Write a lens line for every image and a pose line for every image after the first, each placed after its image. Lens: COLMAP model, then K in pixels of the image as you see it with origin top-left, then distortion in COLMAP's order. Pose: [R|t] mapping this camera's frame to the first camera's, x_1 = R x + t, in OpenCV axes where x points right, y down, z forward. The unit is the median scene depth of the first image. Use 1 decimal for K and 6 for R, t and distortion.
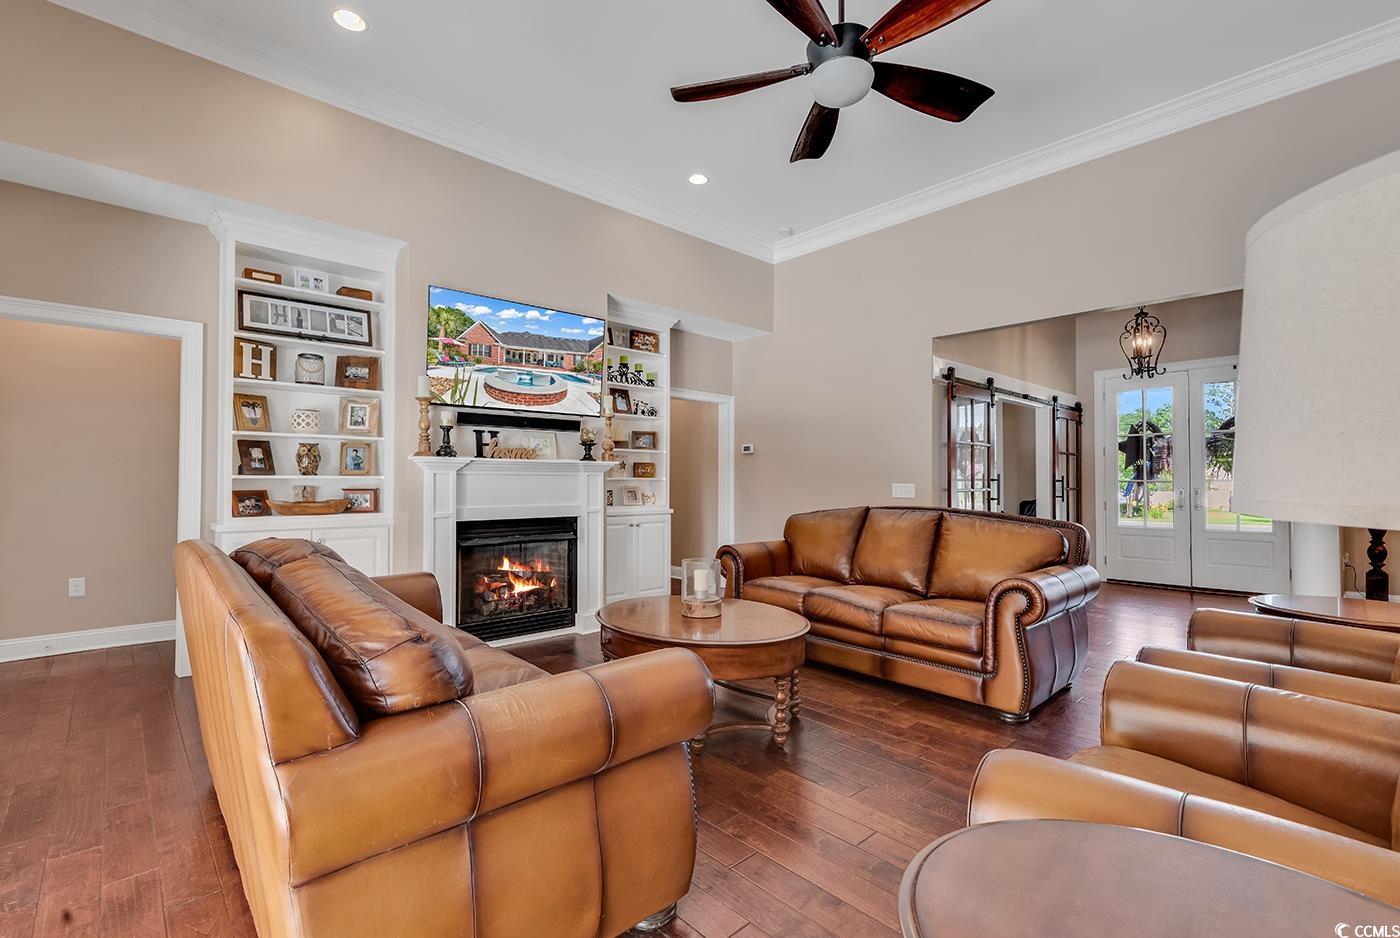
lens RADIAL K [[627.4, 0, 705.3], [0, 627.4, 470.4], [0, 0, 1]] dist [0.009658, 0.000308]
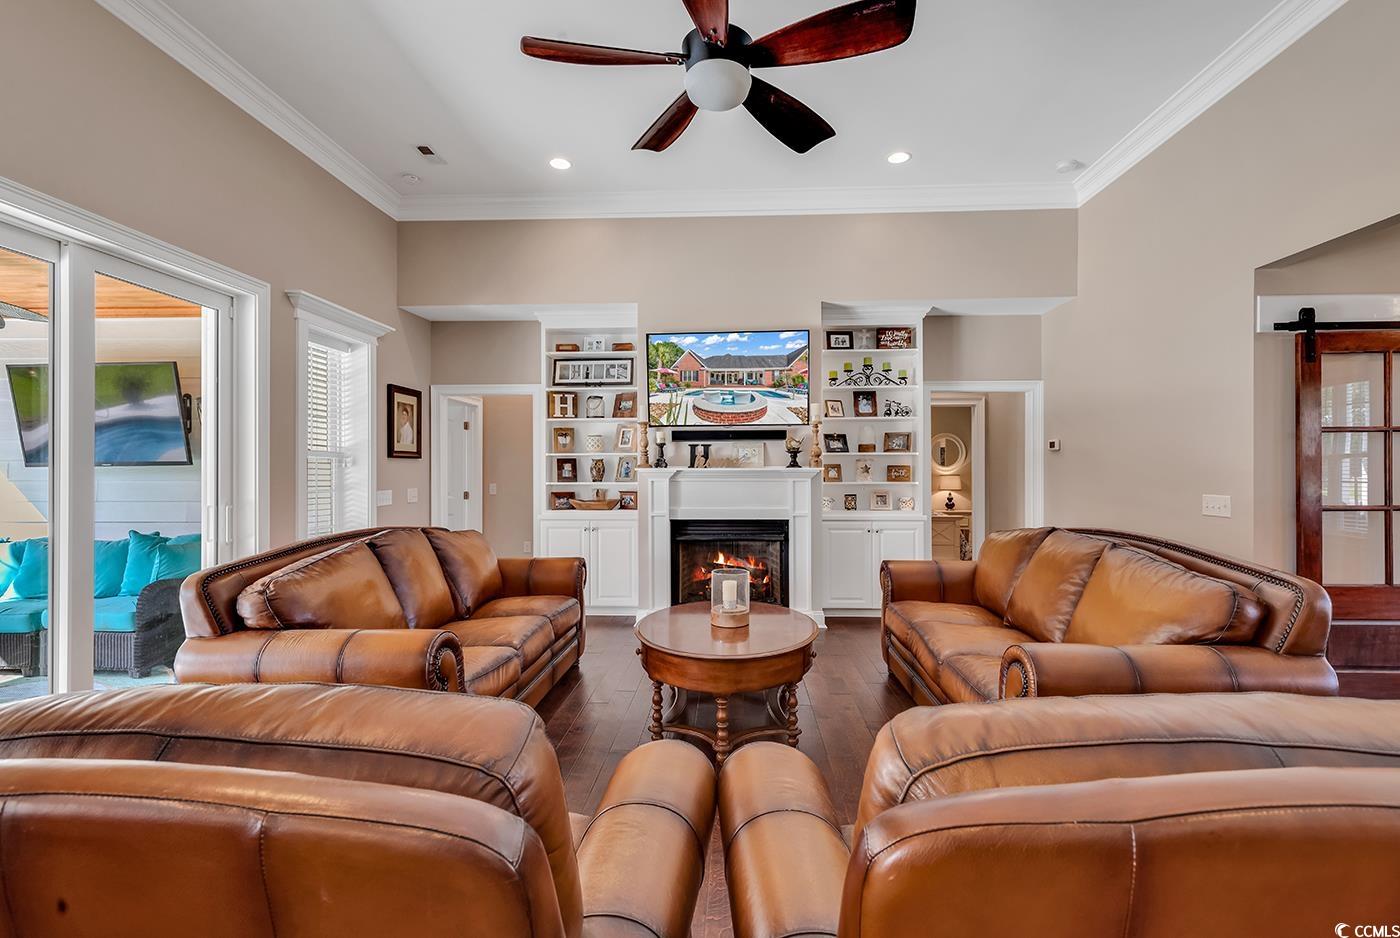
lens RADIAL K [[627.4, 0, 718.9], [0, 627.4, 469.3], [0, 0, 1]] dist [0.009658, 0.000308]
pose [[0.703741, -0.005684, -0.710434, 0.532036], [0.015818, 0.999845, 0.007669, -0.025204], [0.710281, -0.016635, 0.703722, 0.192018]]
